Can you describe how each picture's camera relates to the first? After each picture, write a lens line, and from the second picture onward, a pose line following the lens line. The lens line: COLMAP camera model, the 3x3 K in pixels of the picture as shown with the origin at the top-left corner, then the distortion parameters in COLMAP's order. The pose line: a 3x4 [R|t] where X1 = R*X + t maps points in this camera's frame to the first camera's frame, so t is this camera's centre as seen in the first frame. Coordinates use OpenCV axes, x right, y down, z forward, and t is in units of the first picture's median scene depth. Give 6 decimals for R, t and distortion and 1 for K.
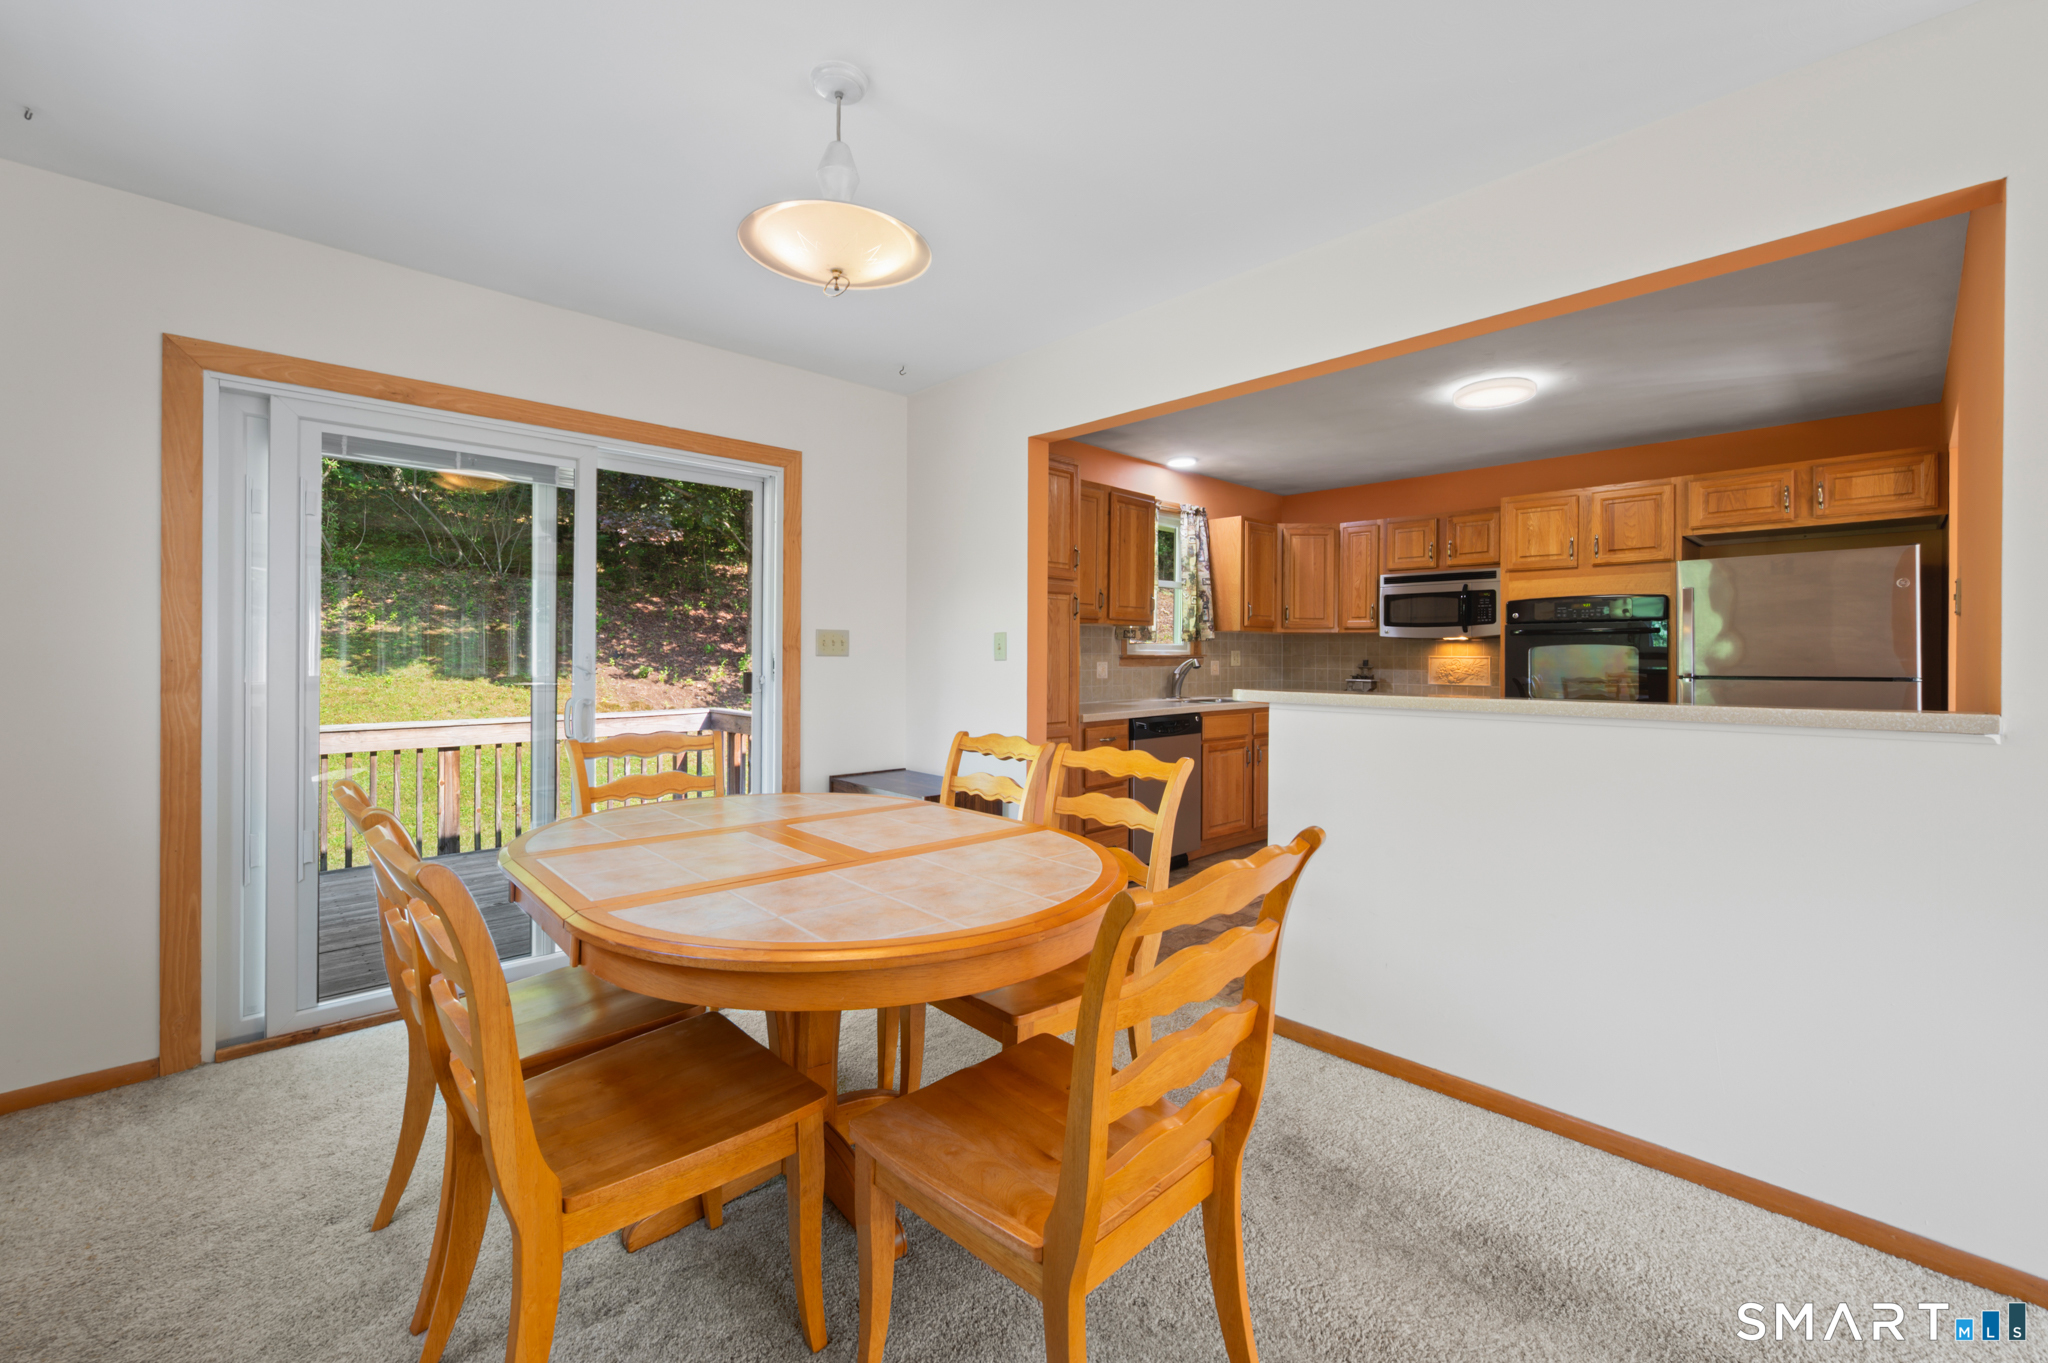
lens RADIAL K [[828.6, 0, 1036.1], [0, 828.6, 669.3], [0, 0, 1]] dist [-0.001457, -0.000334]
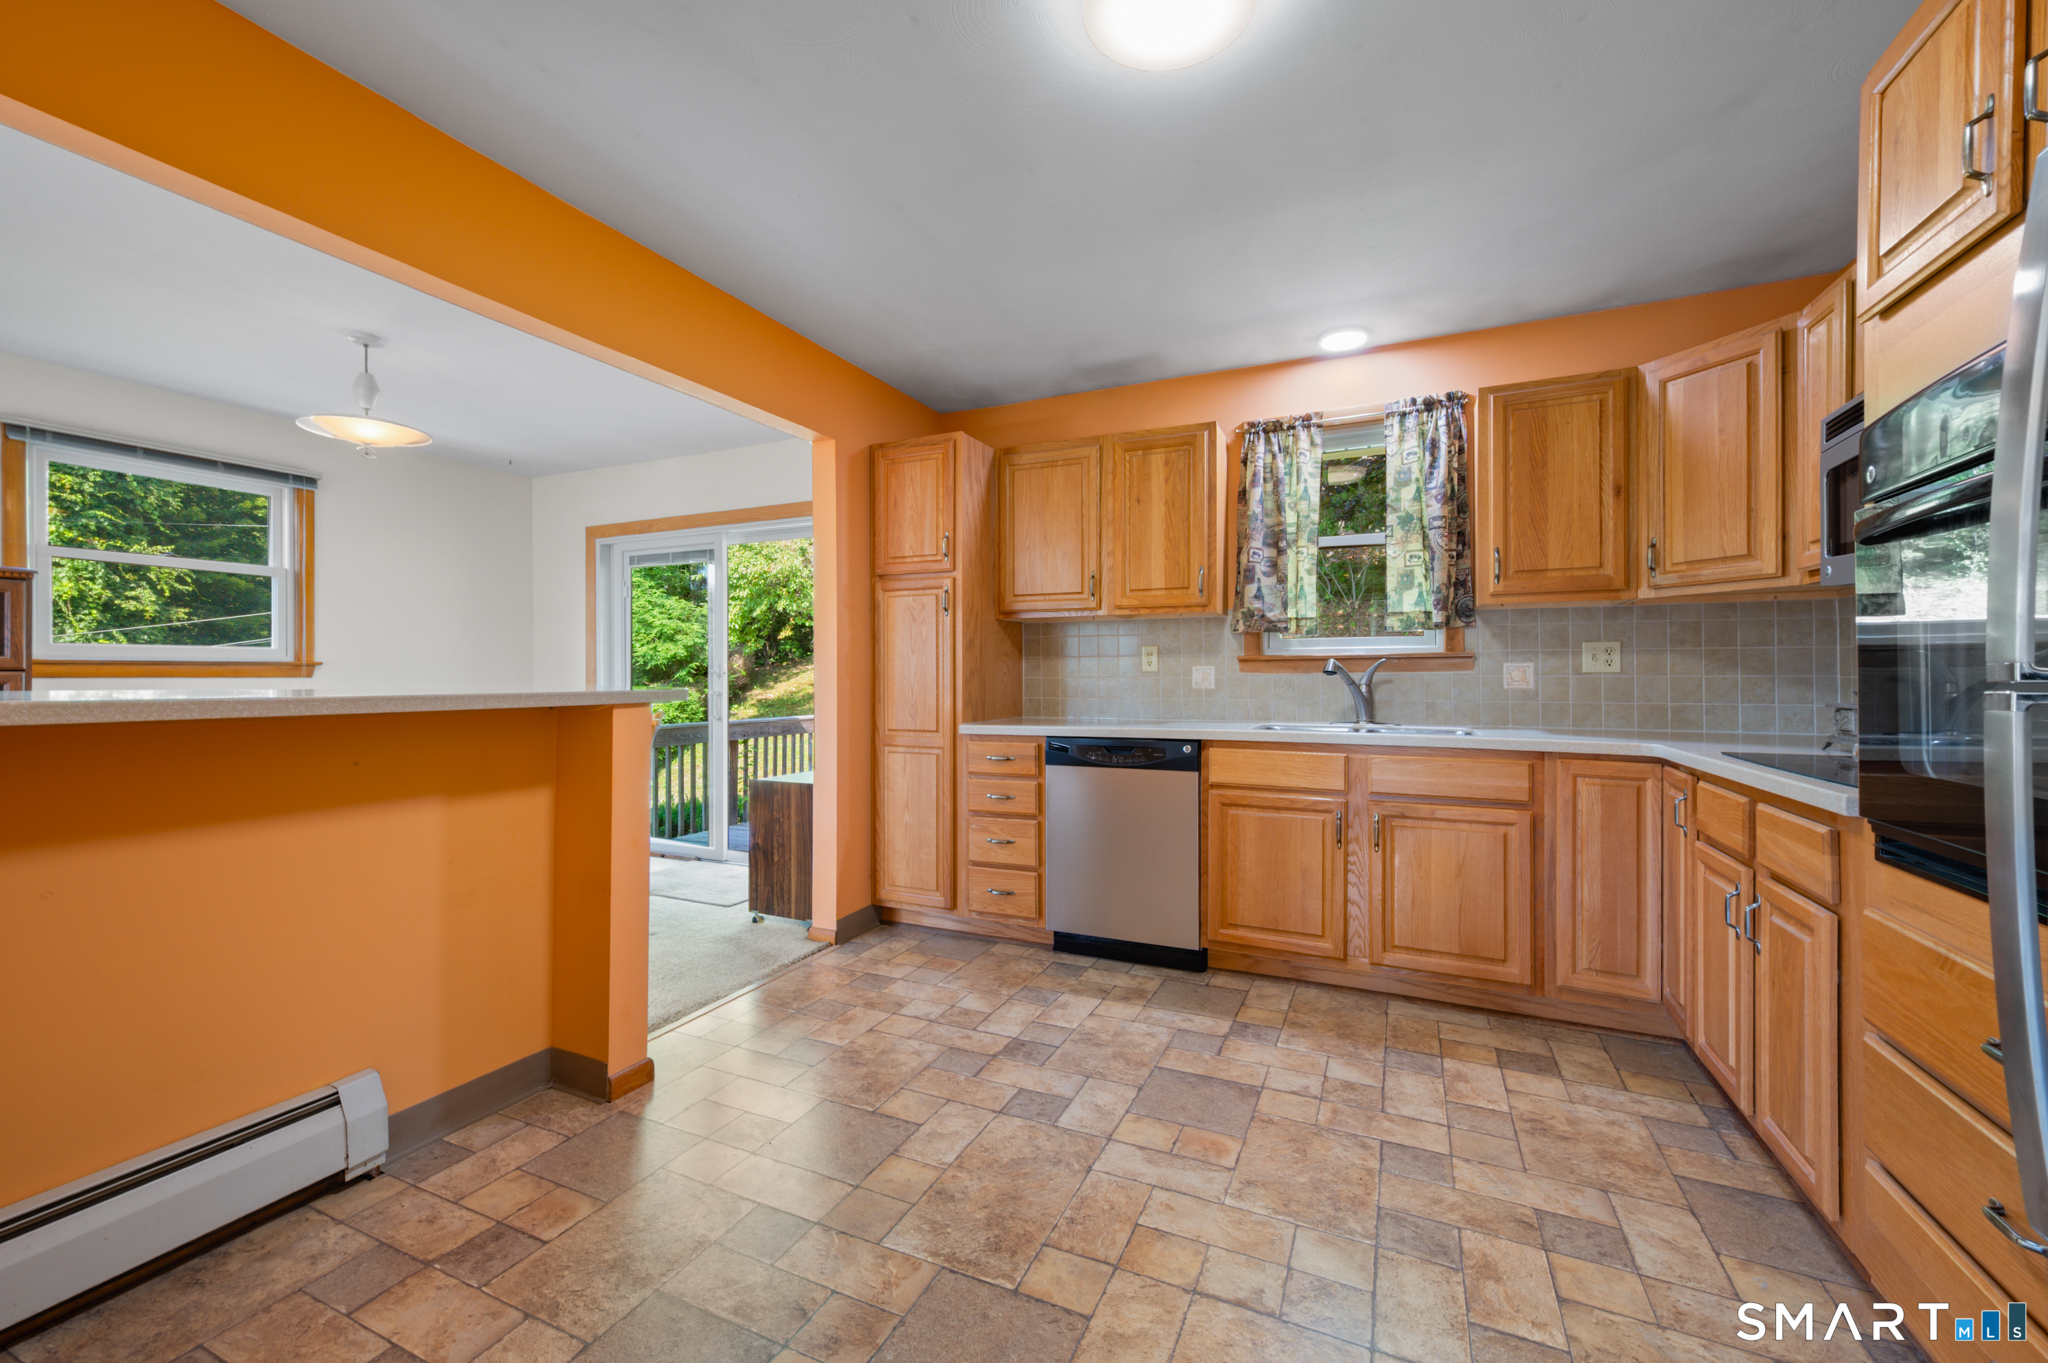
lens RADIAL K [[804.9, 0, 1043.9], [0, 804.9, 694.3], [0, 0, 1]] dist [-0.000380, 0.000021]
pose [[0.375100, 0.015006, -0.926863, 0.666074], [-0.013254, 0.999854, 0.010824, 0.009711], [0.926890, 0.008225, 0.375244, 0.586428]]
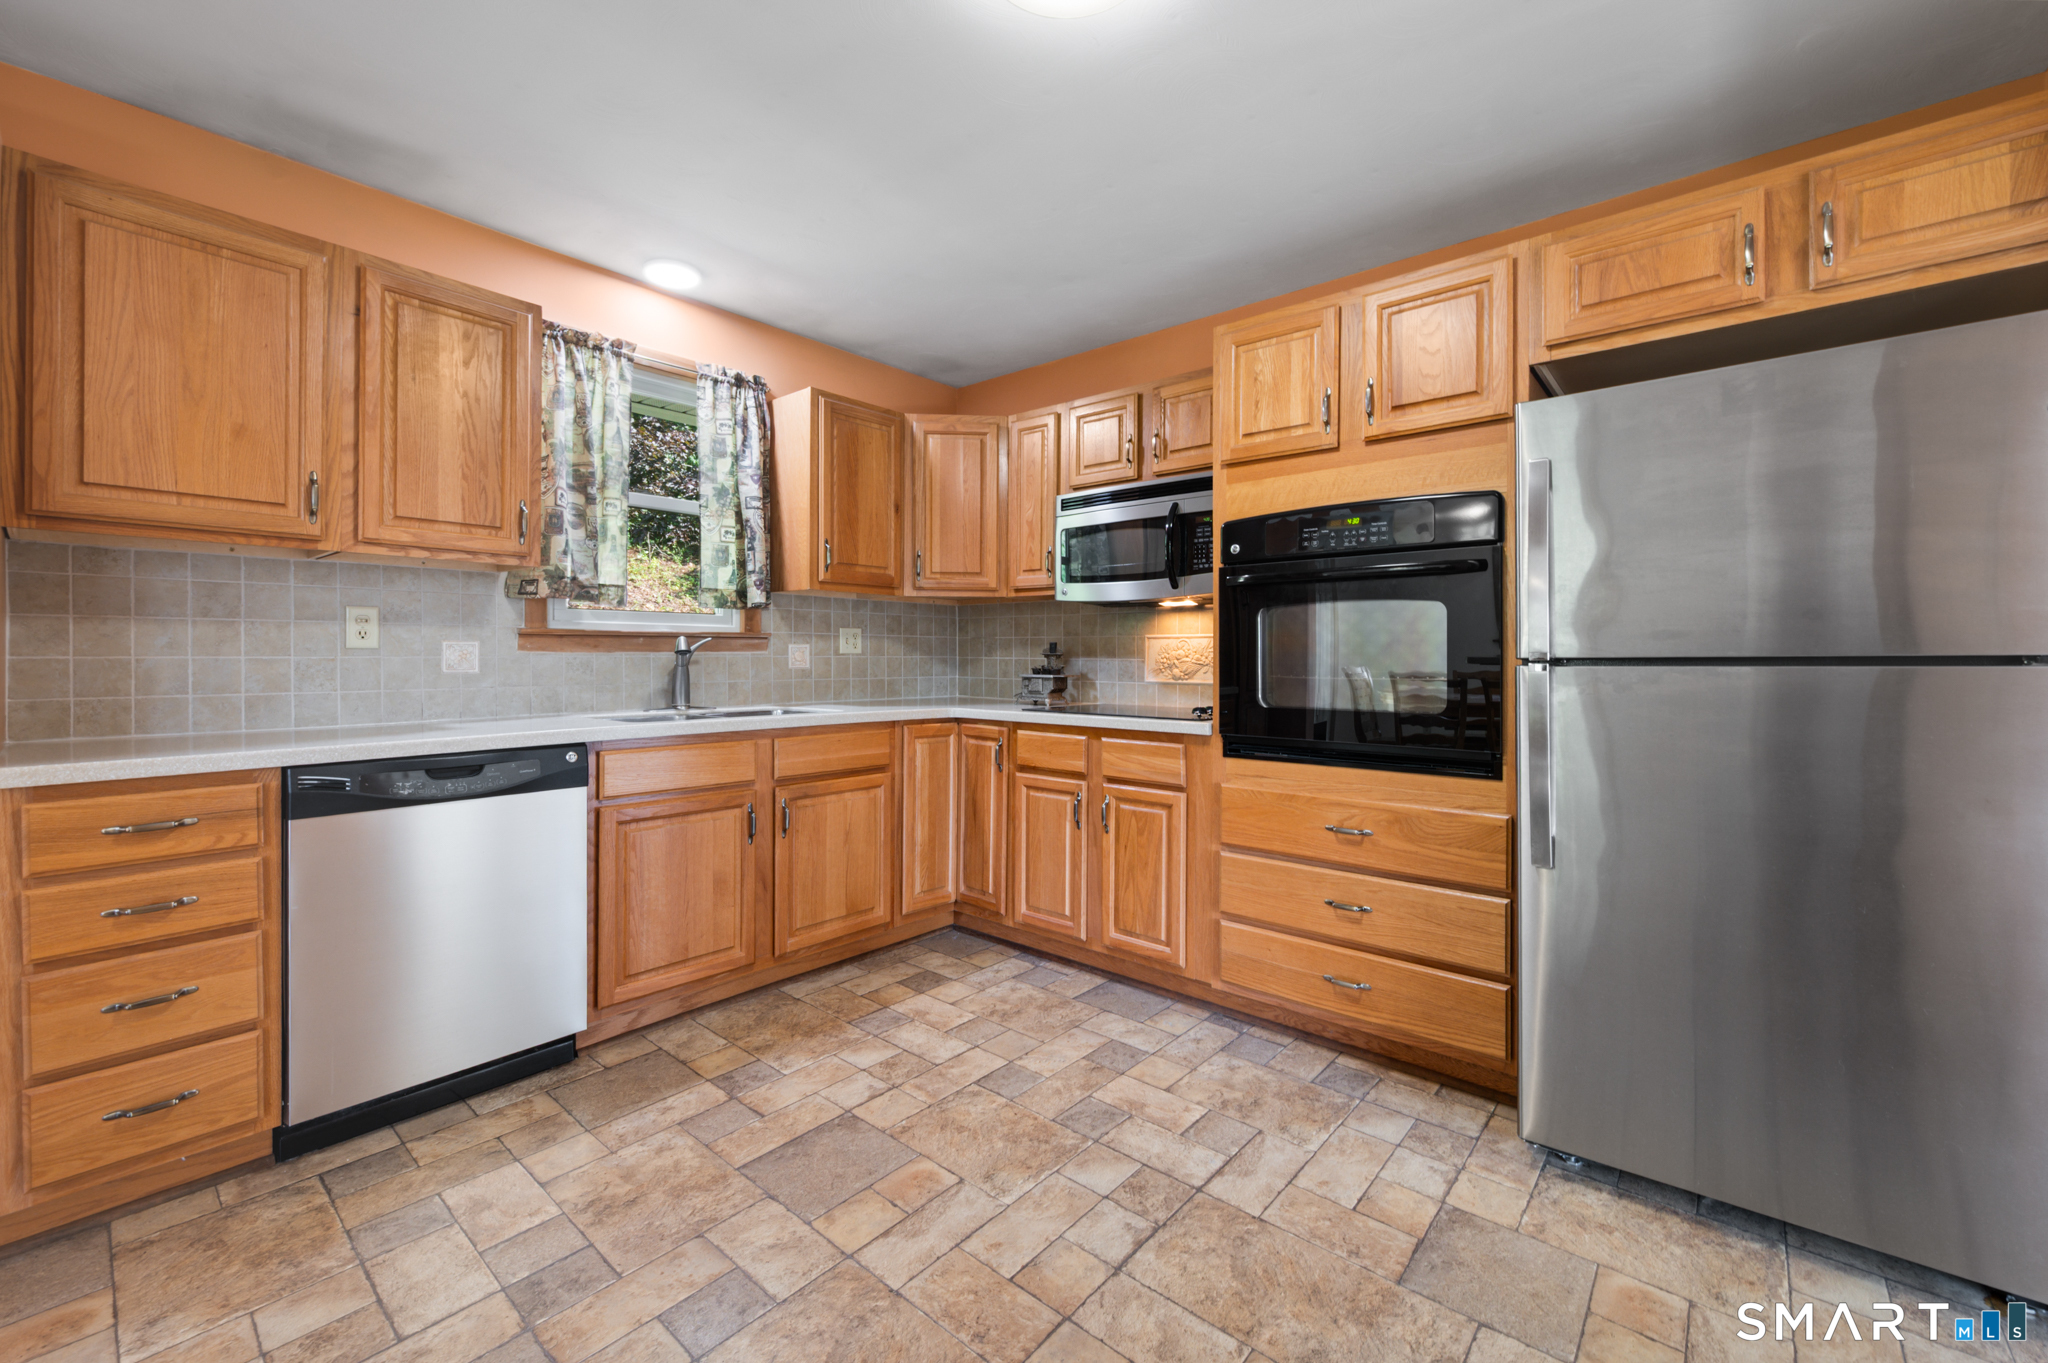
lens RADIAL K [[810.5, 0, 1036.5], [0, 810.5, 673.7], [0, 0, 1]] dist [-0.001748, -0.000061]
pose [[0.995908, -0.004595, 0.090253, 0.374566], [0.004219, 0.999982, 0.004358, 0.010002], [-0.090272, -0.003960, 0.995909, 0.461773]]
